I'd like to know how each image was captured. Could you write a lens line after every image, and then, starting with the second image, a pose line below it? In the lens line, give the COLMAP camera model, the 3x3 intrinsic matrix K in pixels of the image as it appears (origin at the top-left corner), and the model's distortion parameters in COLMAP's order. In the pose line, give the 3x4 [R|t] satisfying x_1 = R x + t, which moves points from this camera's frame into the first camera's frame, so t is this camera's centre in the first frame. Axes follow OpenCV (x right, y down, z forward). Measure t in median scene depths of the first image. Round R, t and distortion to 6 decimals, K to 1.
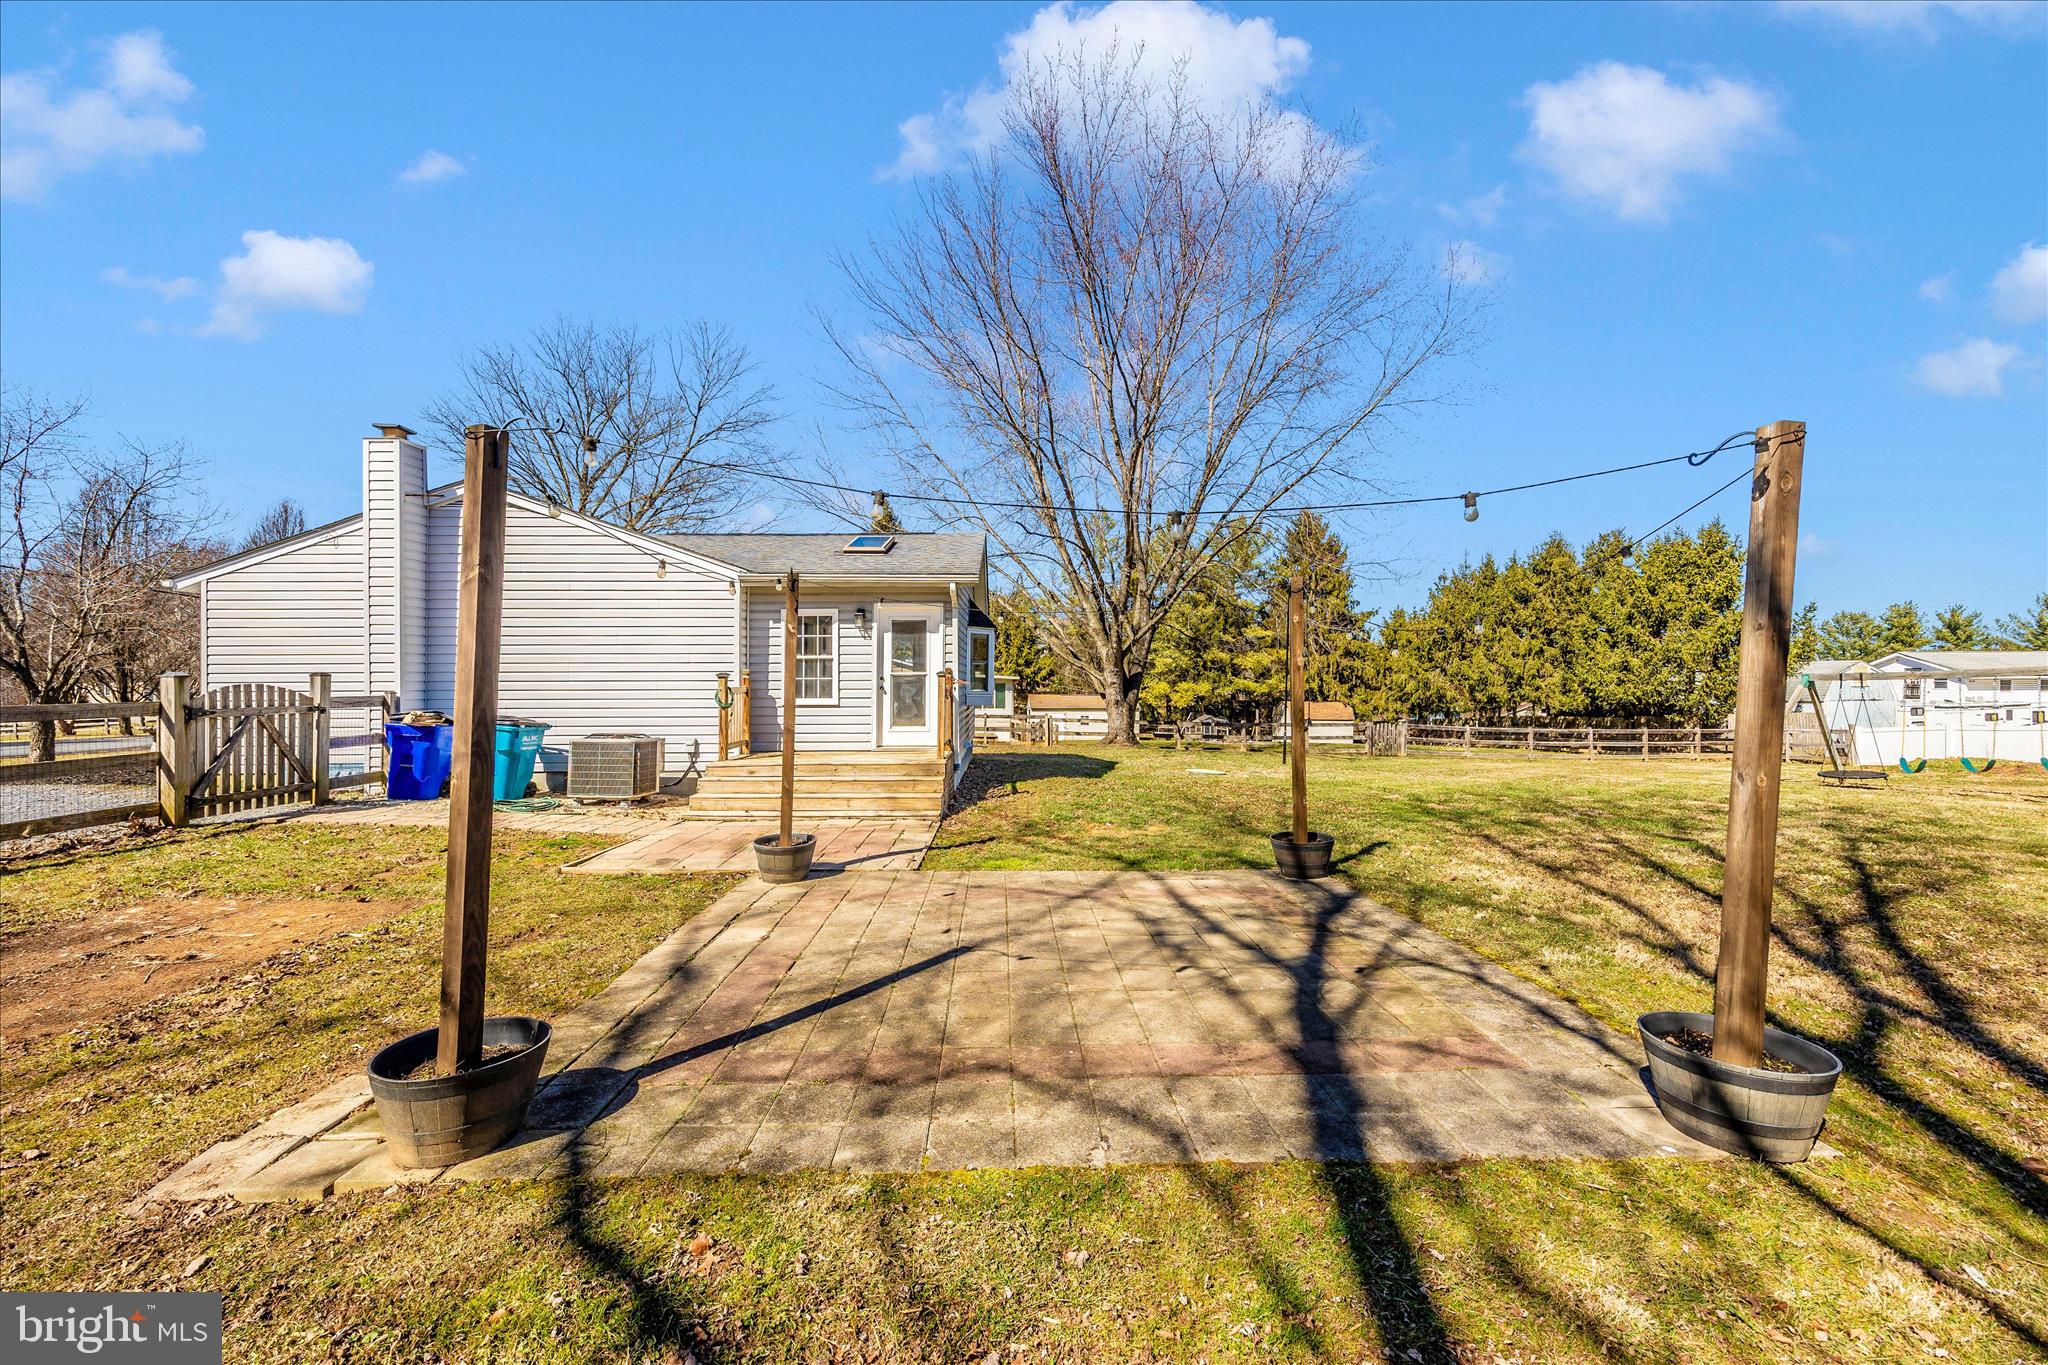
lens RADIAL K [[774.8, 0, 1021.6], [0, 774.8, 678.1], [0, 0, 1]] dist [-0.001767, -0.000164]
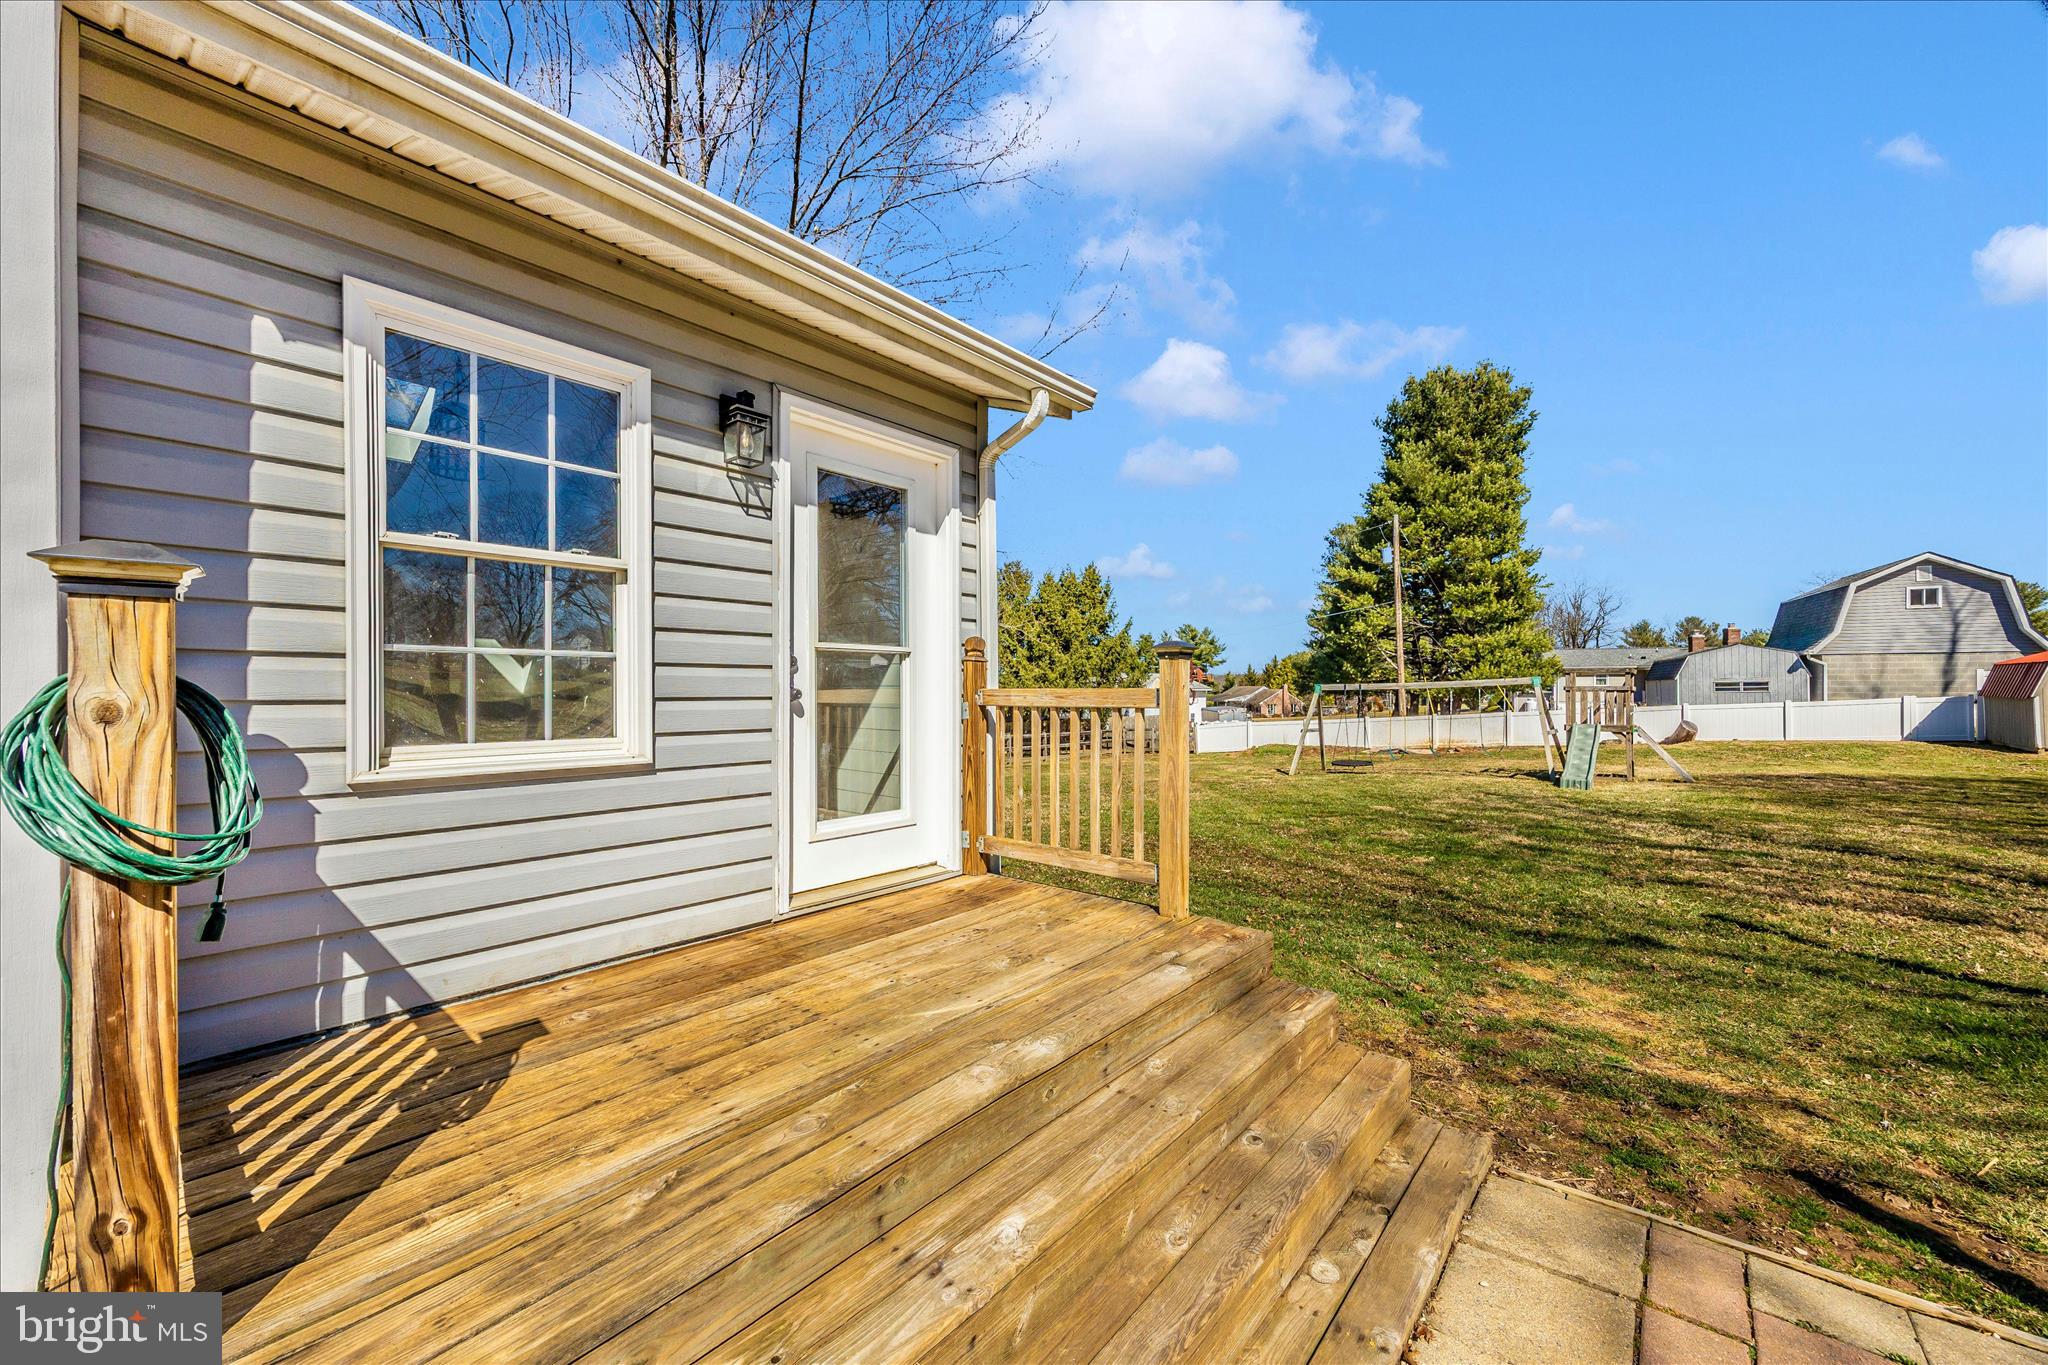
lens RADIAL K [[774.8, 0, 1018.3], [0, 774.8, 694.2], [0, 0, 1]] dist [-0.001767, -0.000164]
pose [[0.661138, 0.002250, 0.750261, -0.119854], [-0.008961, 0.999948, 0.004897, 0.003670], [-0.750211, -0.009960, 0.661124, 0.262148]]
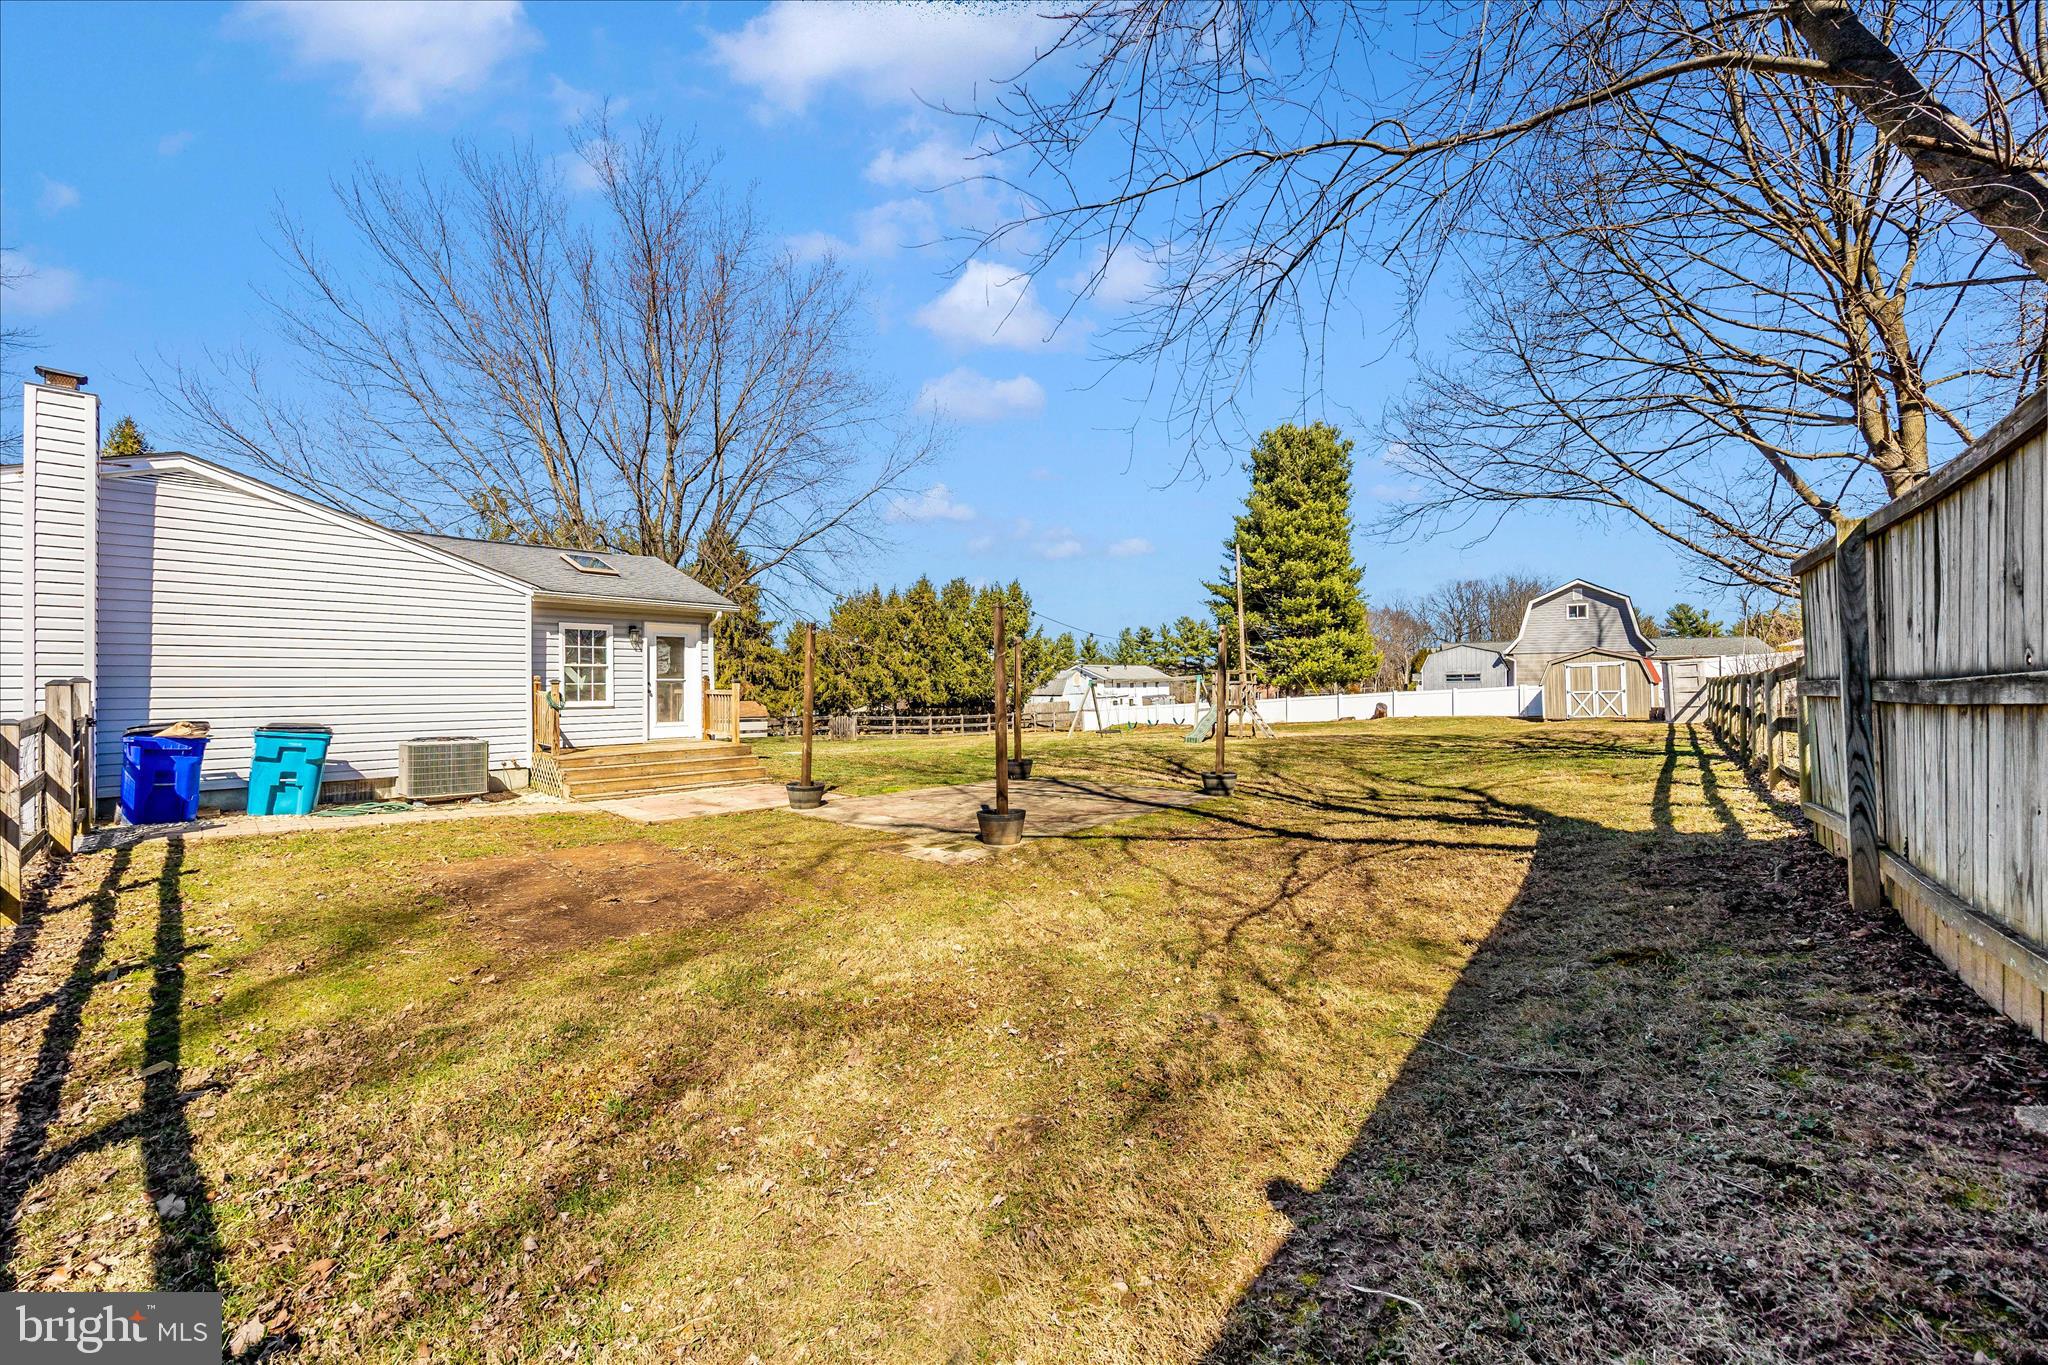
lens RADIAL K [[774.8, 0, 1030.8], [0, 774.8, 682.3], [0, 0, 1]] dist [-0.001767, -0.000164]
pose [[0.683024, -0.000475, 0.730396, -0.232306], [-0.002742, 0.999991, 0.003215, -0.002484], [-0.730391, -0.004199, 0.683016, -0.095780]]
